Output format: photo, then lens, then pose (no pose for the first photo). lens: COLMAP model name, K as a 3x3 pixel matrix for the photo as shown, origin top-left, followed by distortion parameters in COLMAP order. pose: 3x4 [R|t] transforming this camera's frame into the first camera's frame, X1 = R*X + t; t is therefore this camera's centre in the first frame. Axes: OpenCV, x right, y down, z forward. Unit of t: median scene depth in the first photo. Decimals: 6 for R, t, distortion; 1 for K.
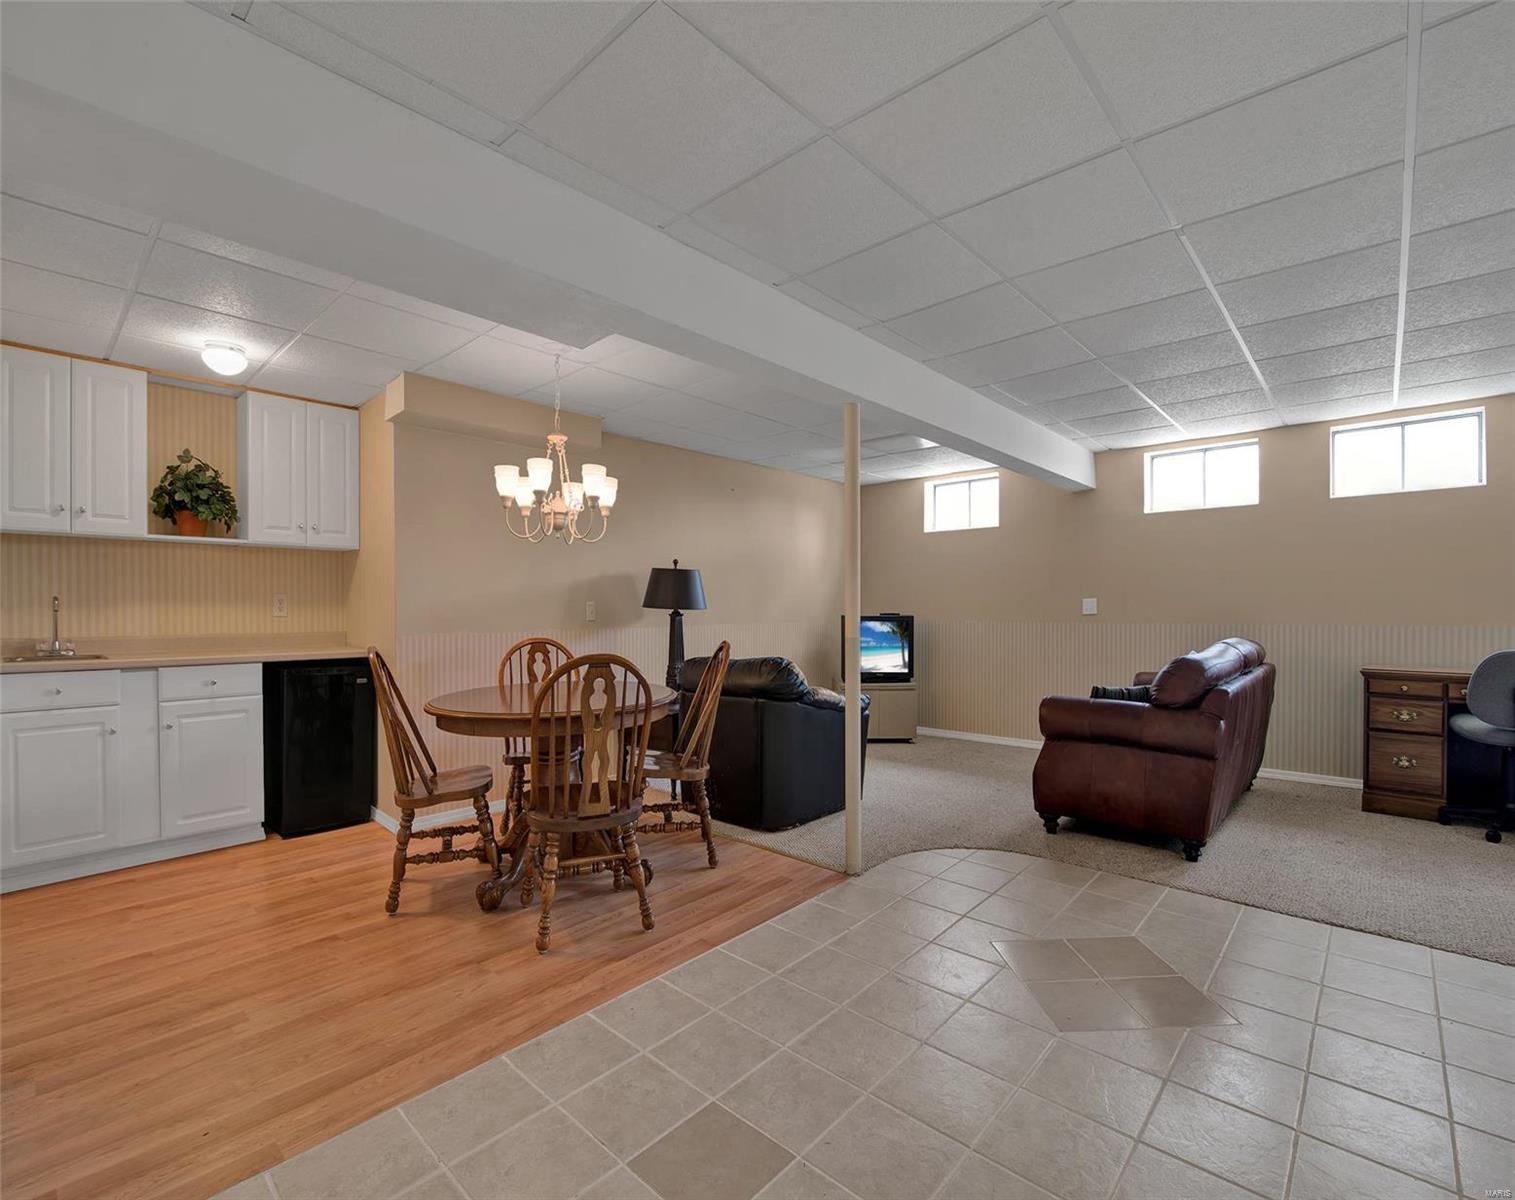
lens RADIAL K [[711.4, 0, 751.6], [0, 711.4, 601.8], [0, 0, 1]] dist [-0.005126, 0.000051]
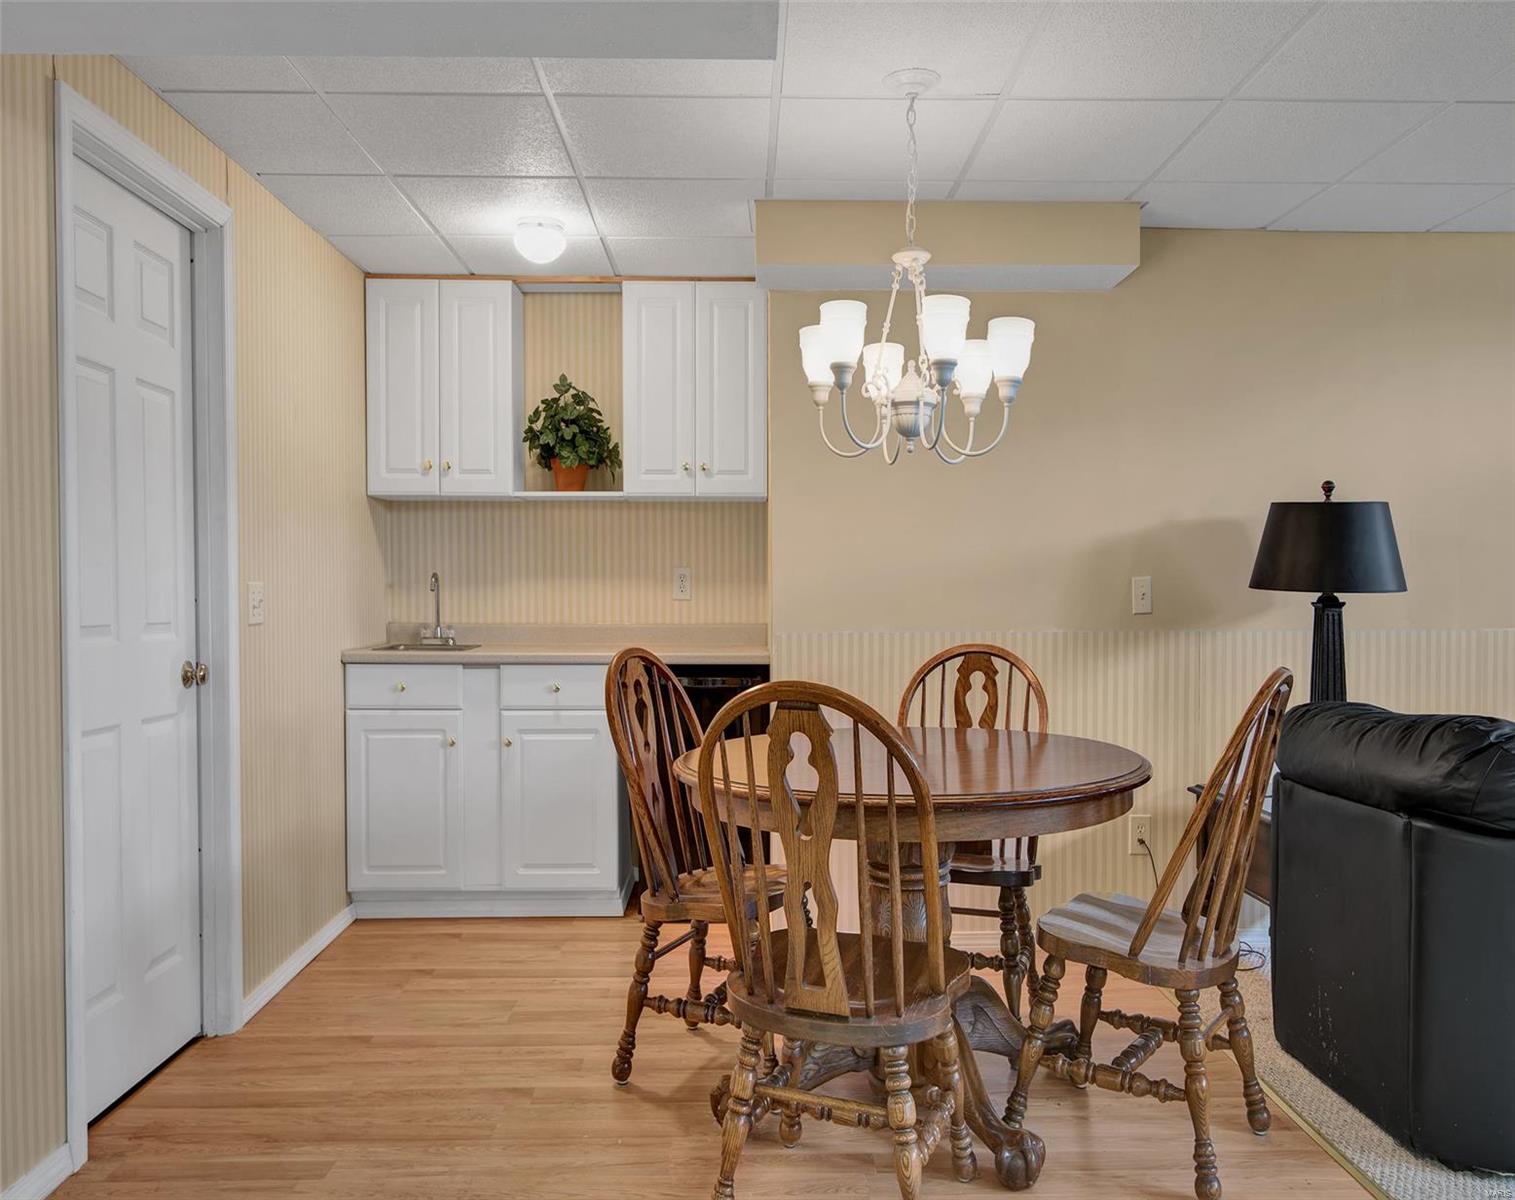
lens RADIAL K [[1160.7, 0, 757.5], [0, 1160.7, 600.0], [0, 0, 1]] dist [0.007899, 0.001359]
pose [[0.687848, 0.009007, -0.725799, 0.252628], [0.003761, 0.999865, 0.015972, 0.003460], [0.725845, -0.013716, 0.687721, 0.326884]]
